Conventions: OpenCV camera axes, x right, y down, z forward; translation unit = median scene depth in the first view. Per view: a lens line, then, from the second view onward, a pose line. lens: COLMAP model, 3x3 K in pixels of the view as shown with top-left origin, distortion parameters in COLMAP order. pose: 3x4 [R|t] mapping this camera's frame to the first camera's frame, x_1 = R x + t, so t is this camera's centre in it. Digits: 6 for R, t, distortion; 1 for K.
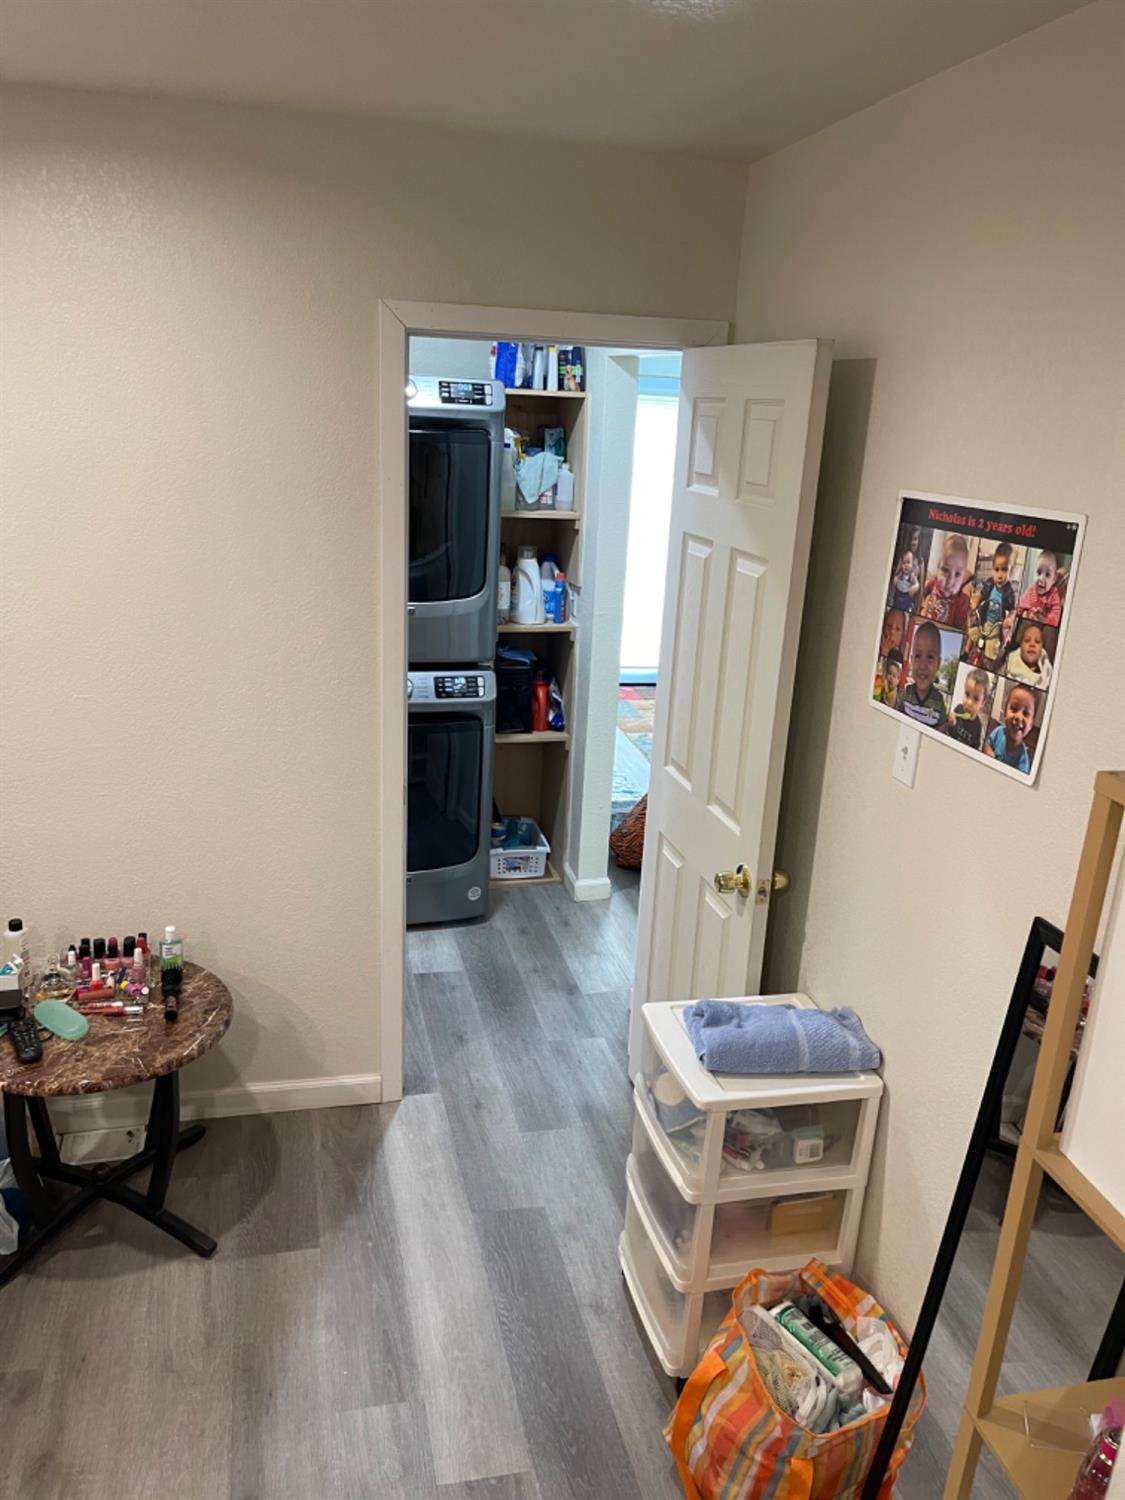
lens RADIAL K [[1137.6, 0, 562.5], [0, 1137.6, 750.0], [0, 0, 1]] dist [0.064063, -0.071543]
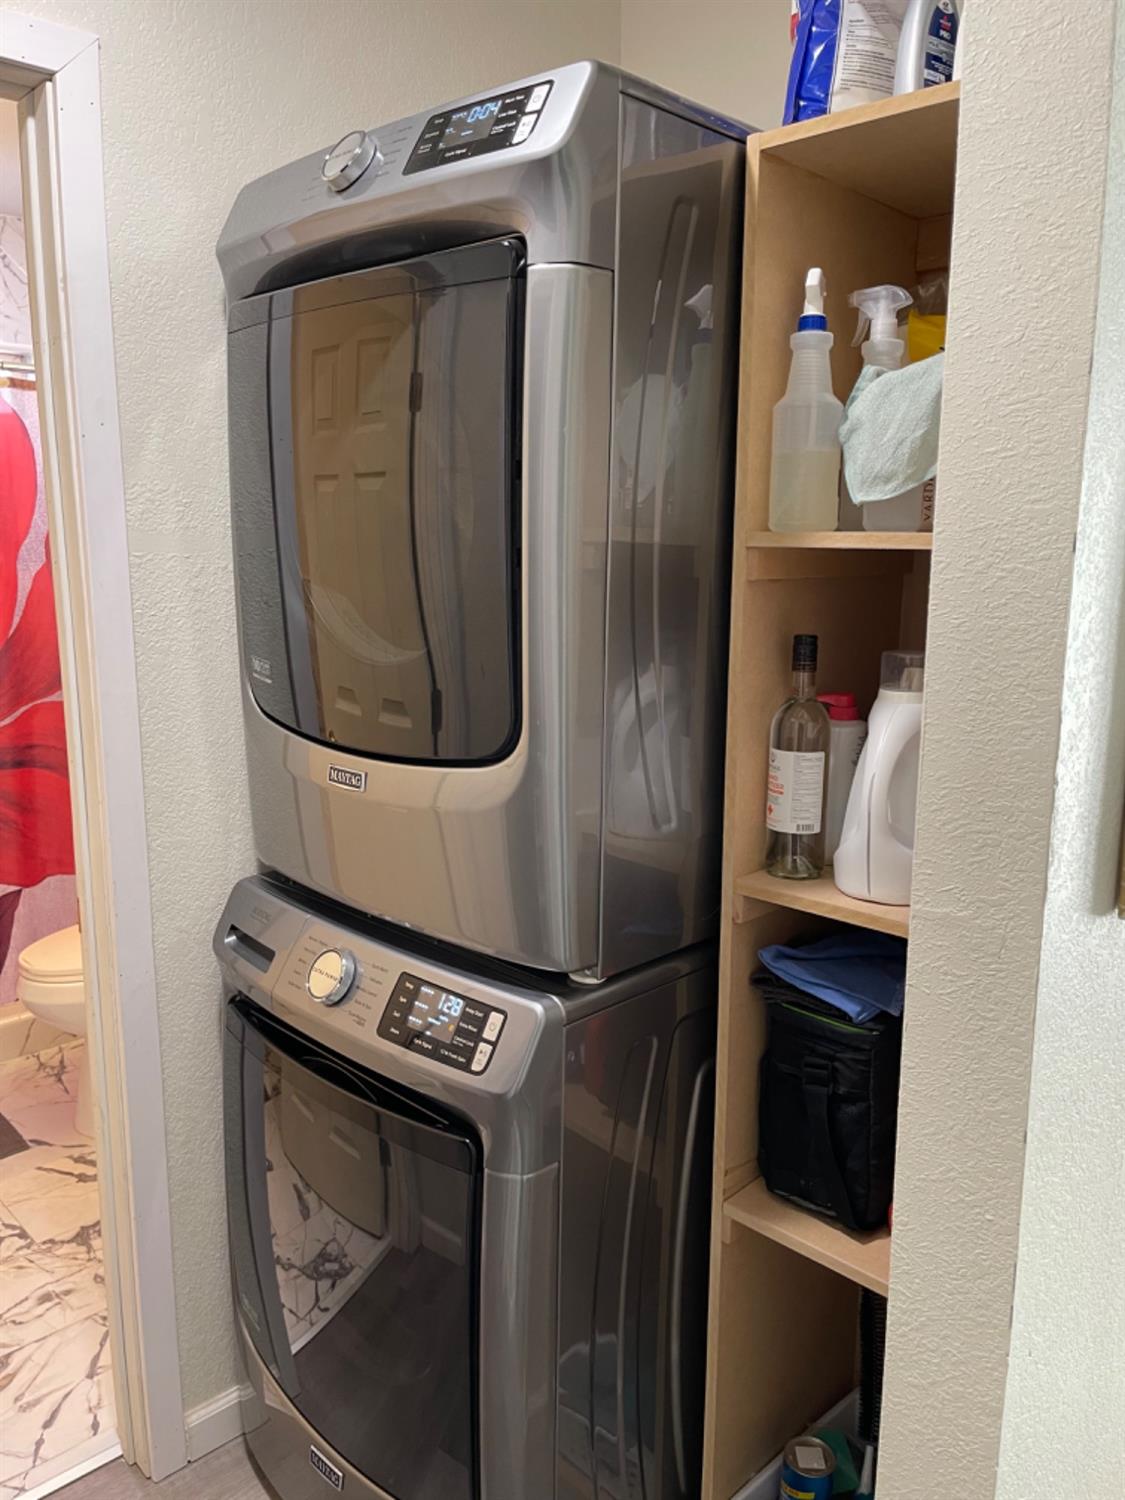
lens RADIAL K [[1137.6, 0, 562.5], [0, 1137.6, 750.0], [0, 0, 1]] dist [0.064063, -0.071543]
pose [[0.533393, 0.115296, -0.837973, 0.202311], [-0.242193, 0.970007, -0.020700, -0.134967], [0.810453, 0.213992, 0.545319, 0.825091]]
